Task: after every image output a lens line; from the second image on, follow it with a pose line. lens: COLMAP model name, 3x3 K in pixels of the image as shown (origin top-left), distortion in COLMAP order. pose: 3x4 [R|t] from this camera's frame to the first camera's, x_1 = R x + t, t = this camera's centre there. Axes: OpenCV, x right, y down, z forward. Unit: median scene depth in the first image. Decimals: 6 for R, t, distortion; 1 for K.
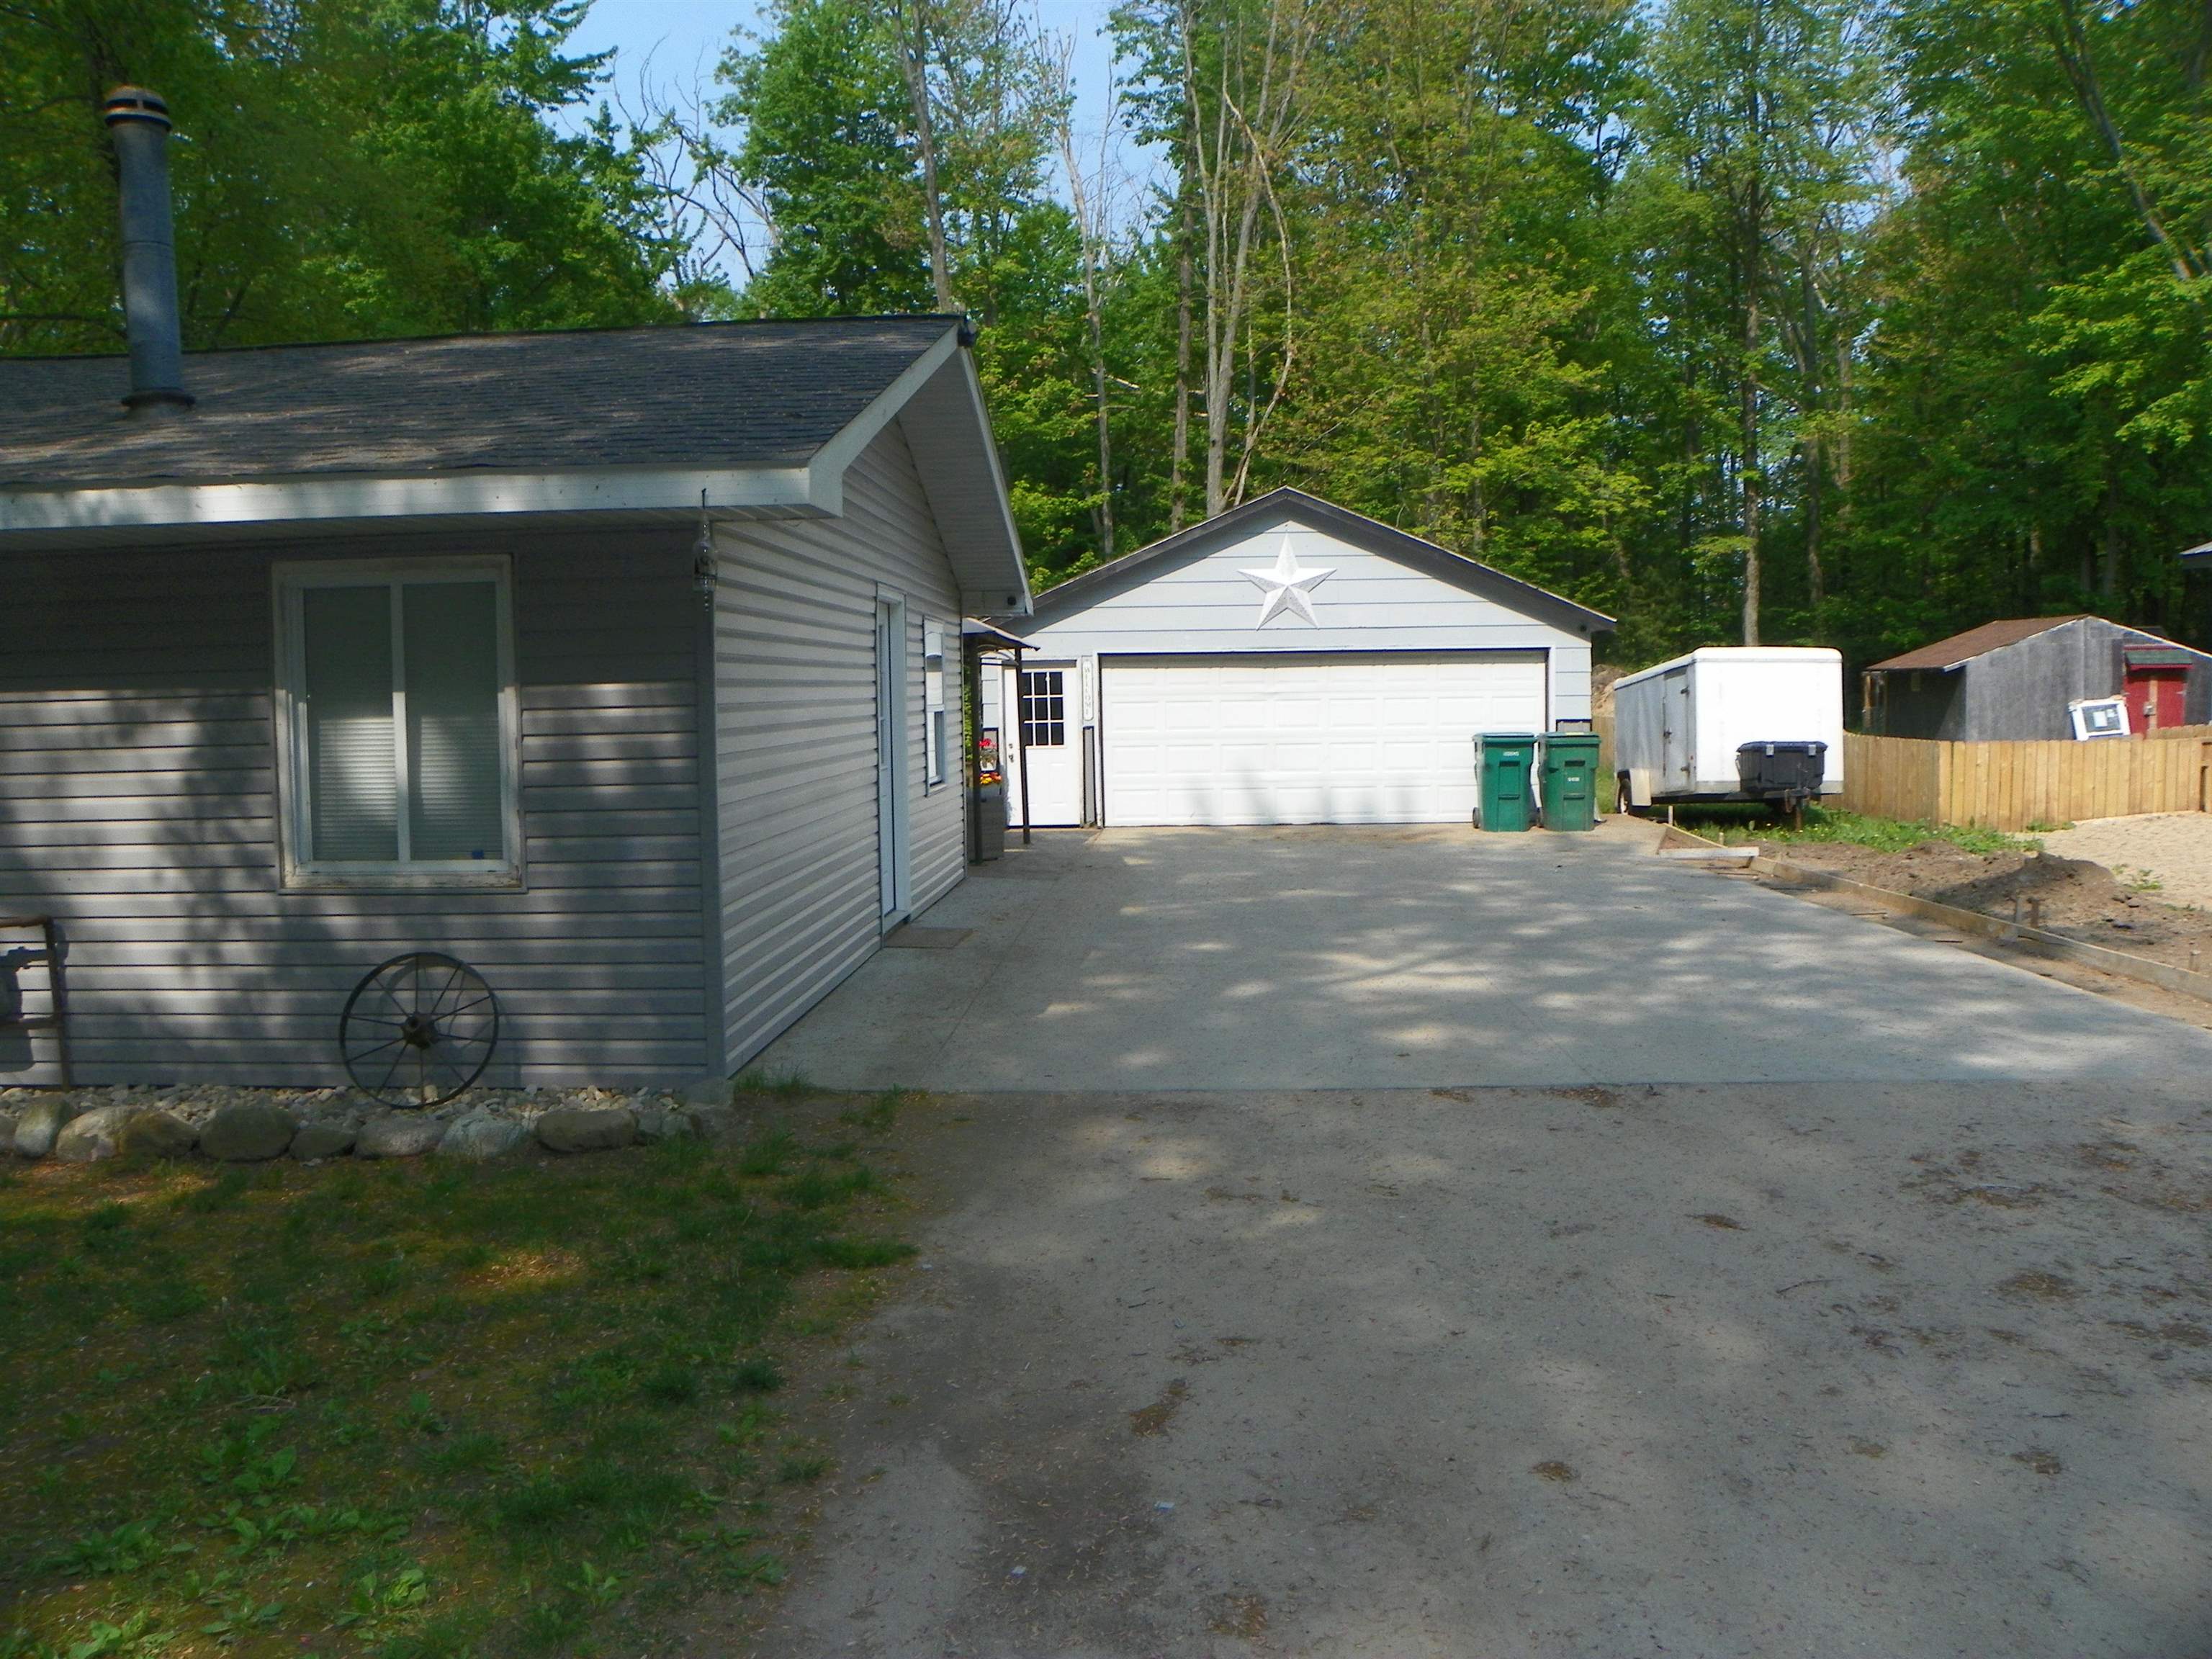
lens RADIAL K [[1669.1, 0, 1106.0], [0, 1669.1, 829.5], [0, 0, 1]] dist [-0.164884, 0.118441]
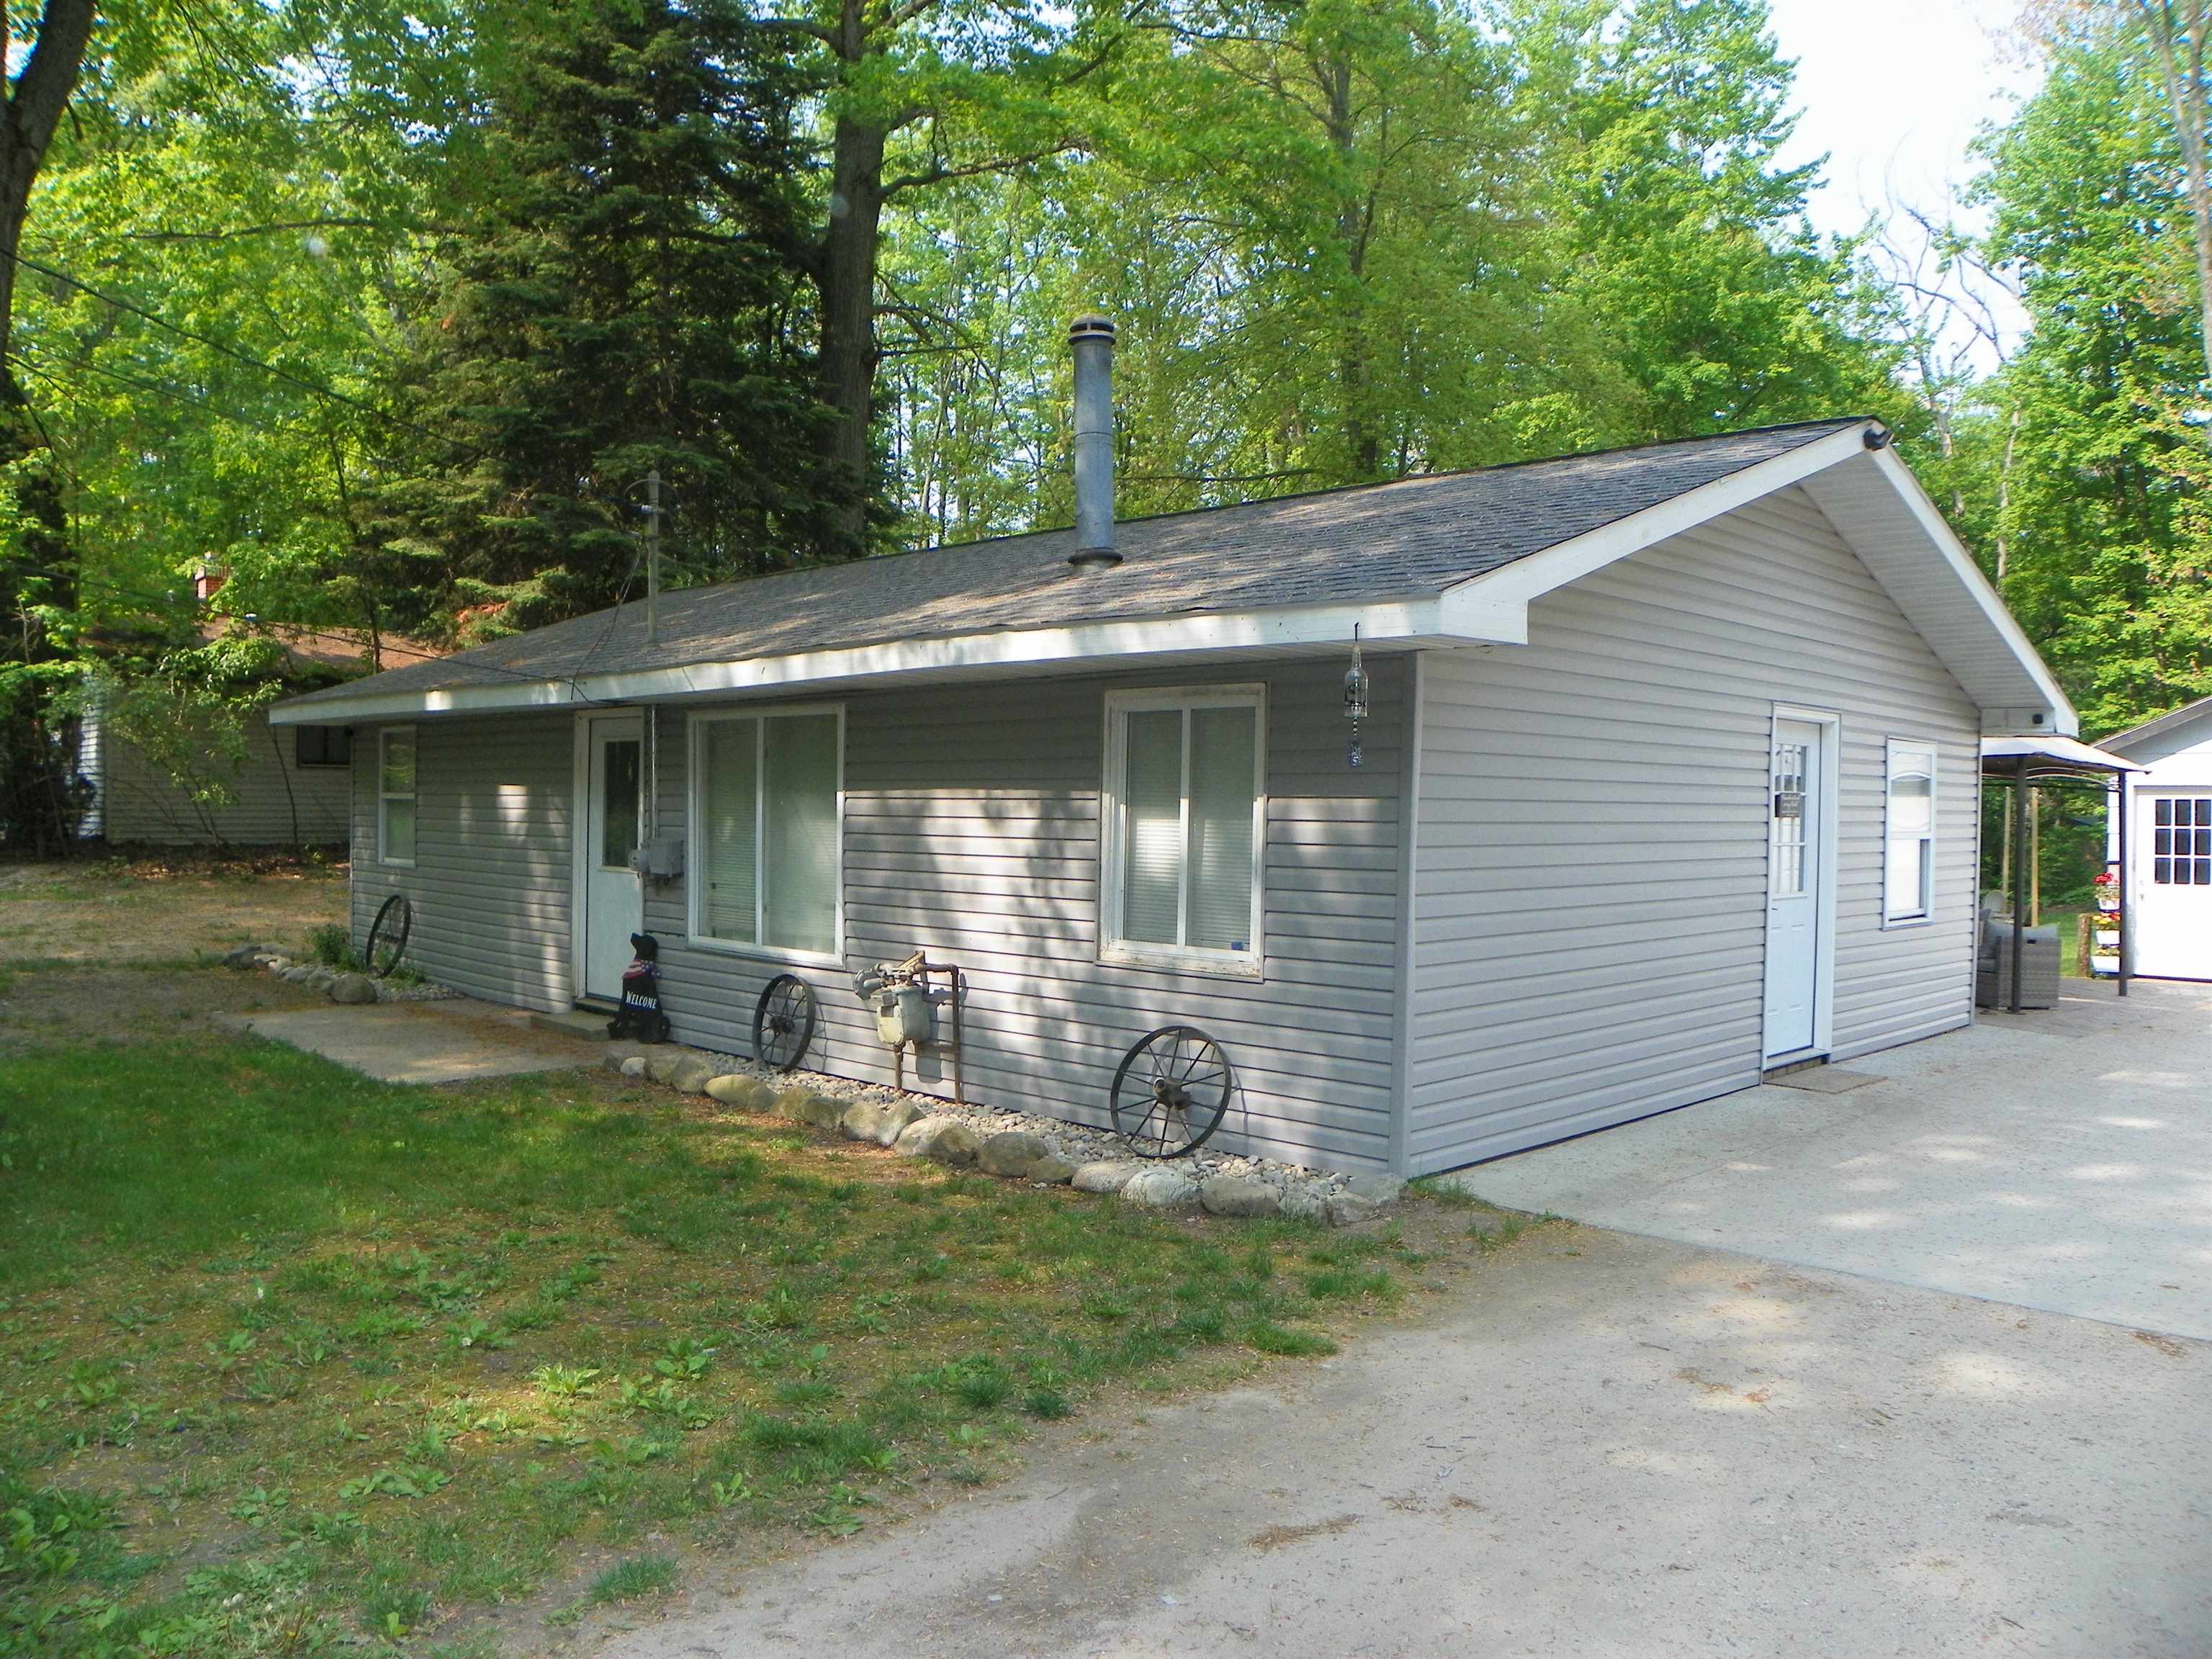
lens RADIAL K [[1666.4, 0, 1106.0], [0, 1666.4, 829.5], [0, 0, 1]] dist [-0.156970, 0.109930]
pose [[0.737747, 0.033764, -0.674233, 0.326059], [-0.079287, 0.996170, -0.036870, -0.015565], [0.670405, 0.080659, 0.737598, 0.083073]]
